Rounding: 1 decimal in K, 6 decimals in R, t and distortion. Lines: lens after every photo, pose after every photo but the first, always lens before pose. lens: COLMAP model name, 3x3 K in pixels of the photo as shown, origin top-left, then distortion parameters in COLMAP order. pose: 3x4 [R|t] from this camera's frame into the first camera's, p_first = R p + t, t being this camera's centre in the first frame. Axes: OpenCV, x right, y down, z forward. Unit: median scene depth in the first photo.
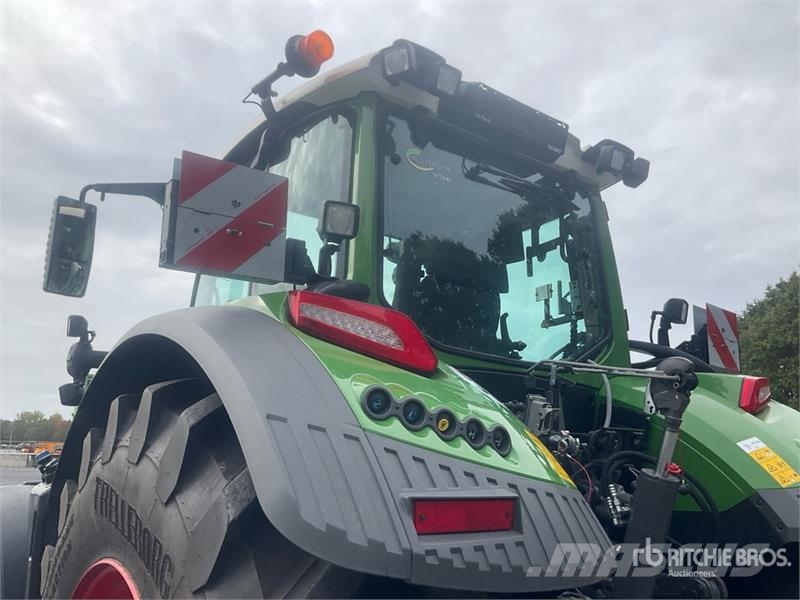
lens RADIAL K [[654.3, 0, 400.0], [0, 654.3, 300.0], [0, 0, 1]] dist [0.061794, -0.116345]
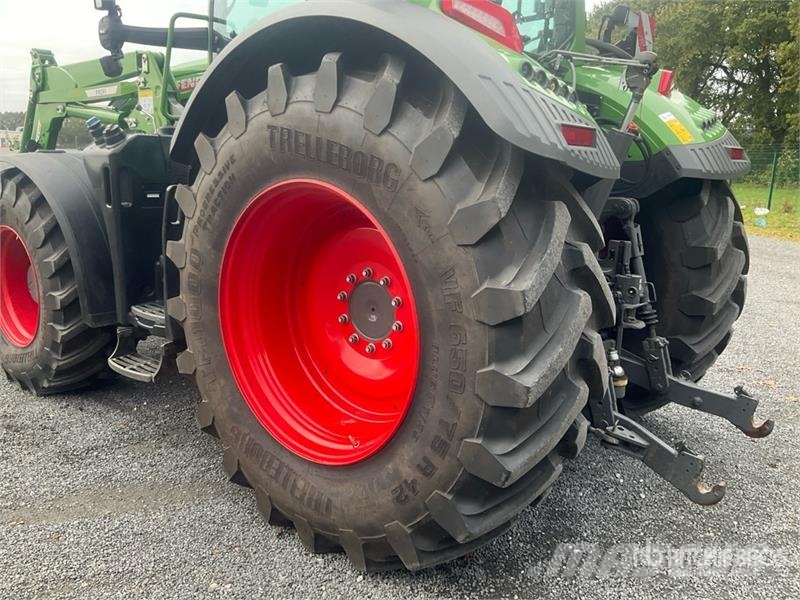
lens RADIAL K [[654.3, 0, 400.0], [0, 654.3, 300.0], [0, 0, 1]] dist [0.061794, -0.116345]
pose [[0.973645, -0.043090, 0.223961, -0.479284], [-0.058647, 0.901665, 0.428440, -0.010933], [-0.220399, -0.430283, 0.875375, -0.410090]]
